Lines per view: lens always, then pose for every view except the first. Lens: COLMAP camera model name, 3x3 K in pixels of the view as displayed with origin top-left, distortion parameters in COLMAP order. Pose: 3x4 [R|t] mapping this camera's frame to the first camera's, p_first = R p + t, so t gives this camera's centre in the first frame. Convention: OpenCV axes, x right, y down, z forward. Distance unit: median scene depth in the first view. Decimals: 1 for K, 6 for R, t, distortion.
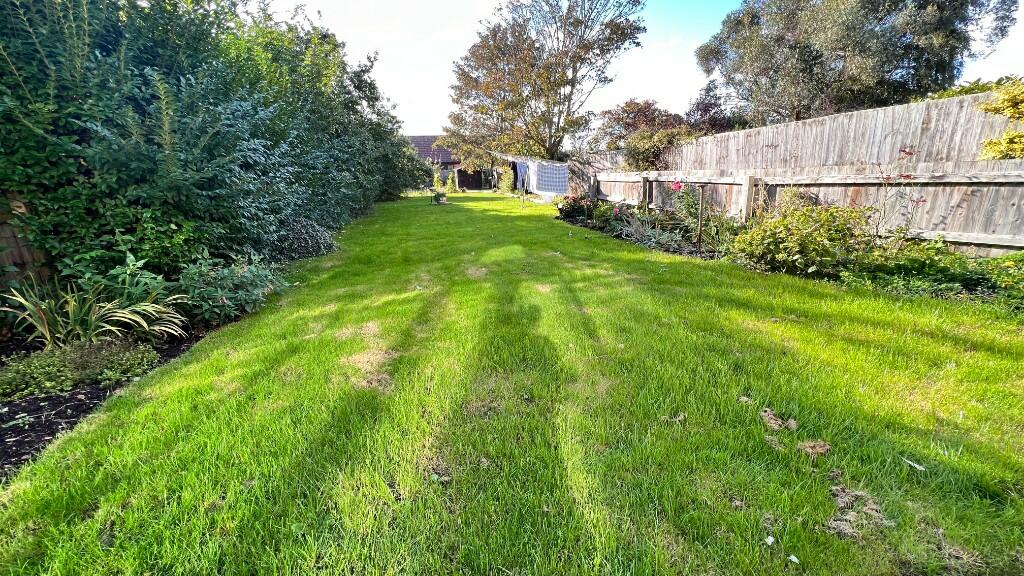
lens RADIAL K [[408.6, 0, 512.0], [0, 408.6, 288.0], [0, 0, 1]] dist [-0.000524, -0.000207]
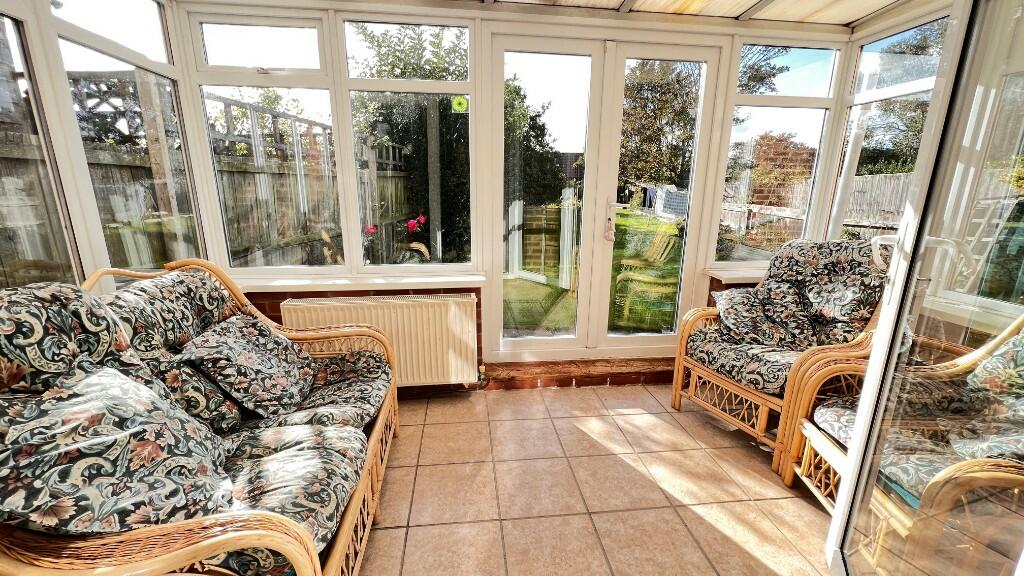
lens RADIAL K [[408.6, 0, 512.0], [0, 408.6, 288.0], [0, 0, 1]] dist [-0.000524, -0.000207]
pose [[0.952750, 0.120058, -0.279024, 0.003018], [-0.127187, 0.991850, -0.007518, 0.054069], [0.275847, 0.042651, 0.960255, -0.293605]]
